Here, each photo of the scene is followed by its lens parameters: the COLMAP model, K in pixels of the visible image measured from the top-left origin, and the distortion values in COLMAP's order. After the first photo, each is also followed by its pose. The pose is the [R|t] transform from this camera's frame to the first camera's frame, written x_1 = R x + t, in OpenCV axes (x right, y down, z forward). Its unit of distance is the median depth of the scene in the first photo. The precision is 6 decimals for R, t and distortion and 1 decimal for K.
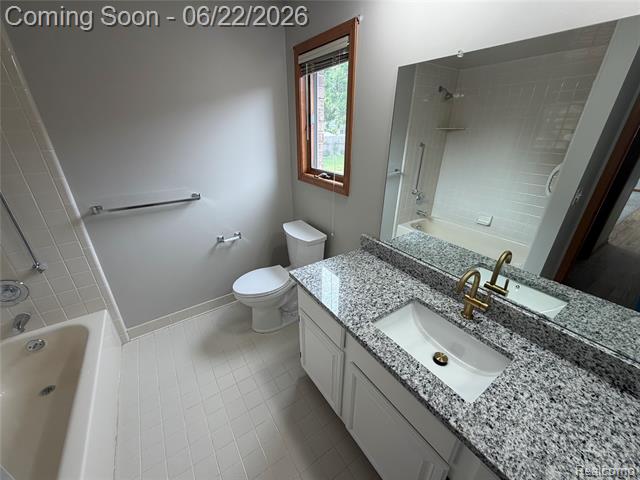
lens RADIAL K [[254.5, 0, 319.4], [0, 254.5, 240.8], [0, 0, 1]] dist [-0.000788, -0.000011]
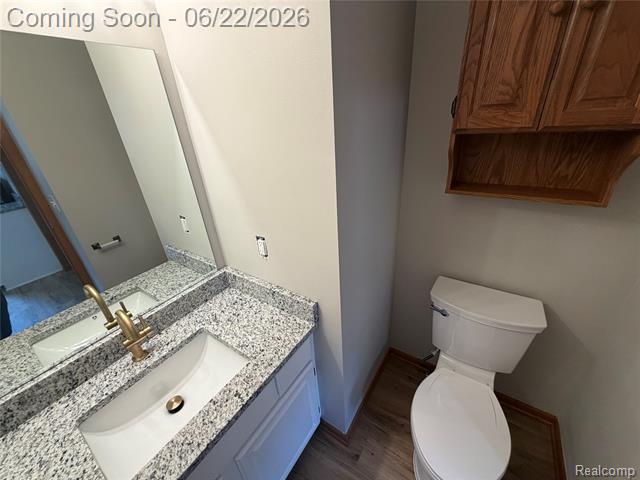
lens RADIAL K [[254.5, 0, 319.6], [0, 254.5, 240.0], [0, 0, 1]] dist [-0.000788, -0.000011]
pose [[-0.378427, -0.382398, 0.842950, -0.140938], [0.447965, 0.721265, 0.528302, -0.112215], [-0.810012, 0.577536, -0.101645, 0.246623]]
